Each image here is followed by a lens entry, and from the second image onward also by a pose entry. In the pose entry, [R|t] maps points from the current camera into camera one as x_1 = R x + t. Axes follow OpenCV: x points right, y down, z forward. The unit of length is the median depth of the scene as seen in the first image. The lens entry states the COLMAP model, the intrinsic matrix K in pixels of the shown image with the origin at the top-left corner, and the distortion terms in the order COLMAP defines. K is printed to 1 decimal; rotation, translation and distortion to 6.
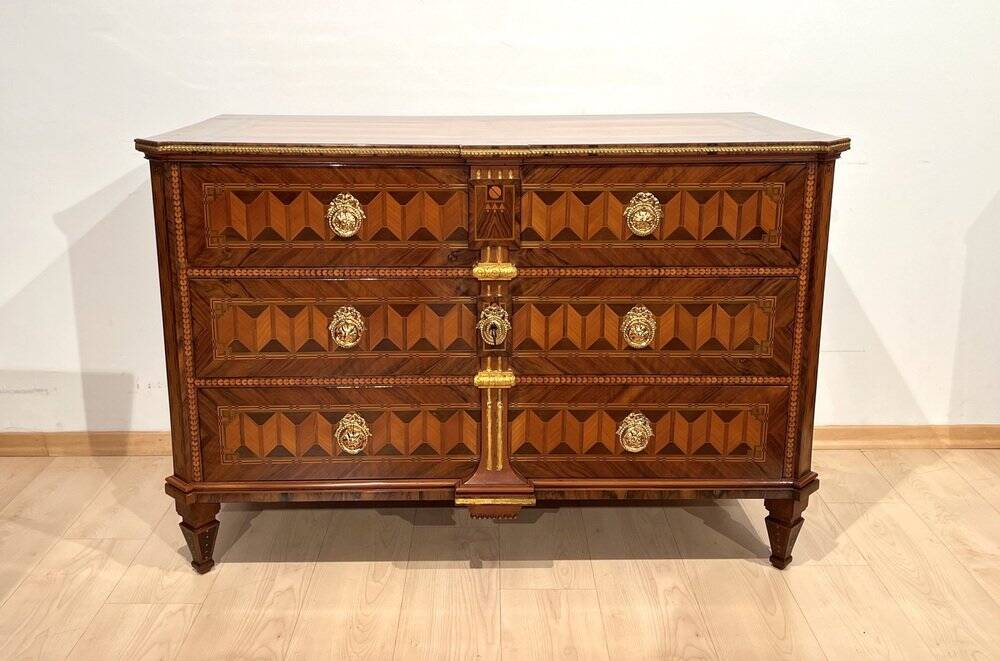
lens RADIAL K [[987.2, 0, 493.5], [0, 987.2, 263.3], [0, 0, 1]] dist [0.115276, -0.147547]
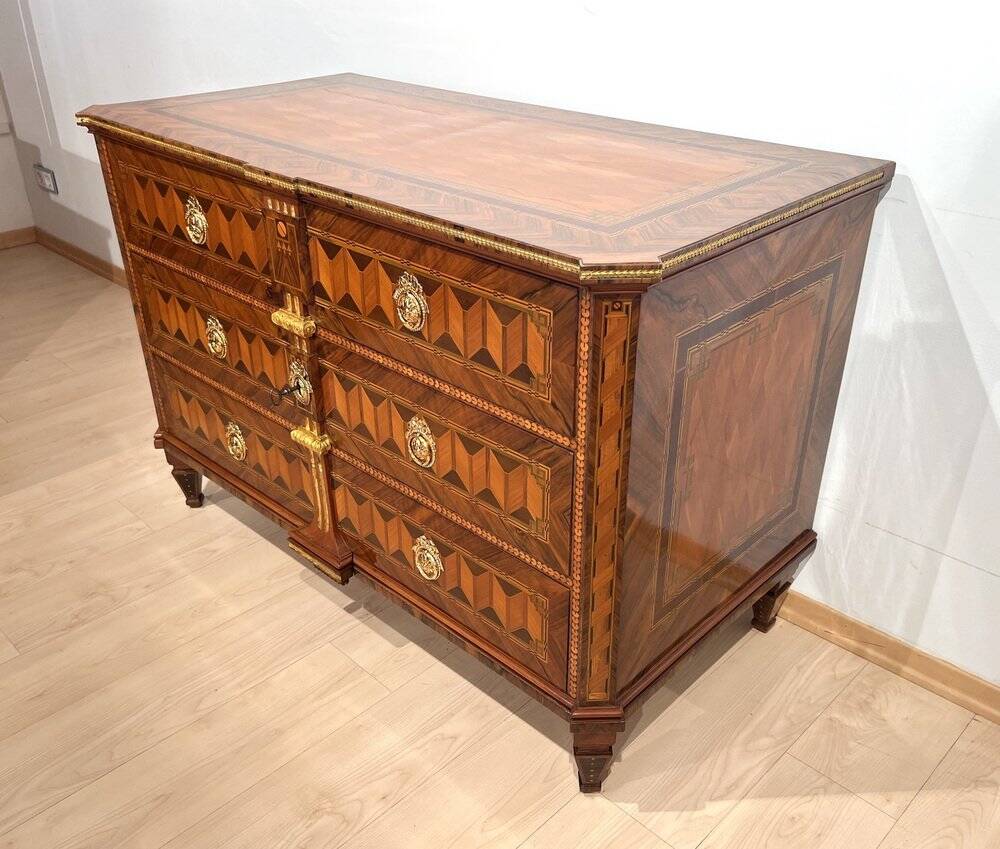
lens RADIAL K [[941.3, 0, 523.2], [0, 941.3, 471.7], [0, 0, 1]] dist [0.135876, -0.426555]
pose [[0.714542, 0.362378, -0.598425, 0.662428], [-0.157191, 0.916681, 0.367407, -0.201006], [0.681705, -0.168461, 0.711969, 0.526810]]
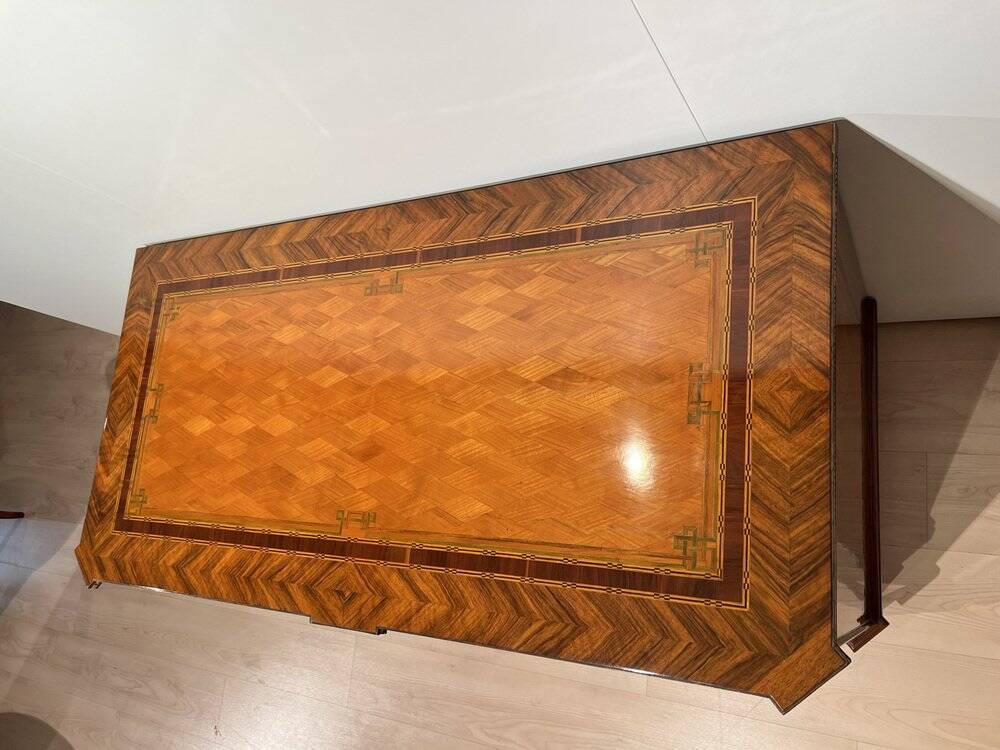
lens RADIAL K [[776.9, 0, 499.4], [0, 776.9, 388.2], [0, 0, 1]] dist [0.059944, -0.126671]
pose [[0.859234, 0.000071, -0.511582, 0.406232], [0.463546, 0.422951, 0.778613, -0.595513], [0.216430, -0.906153, 0.363381, 0.926318]]
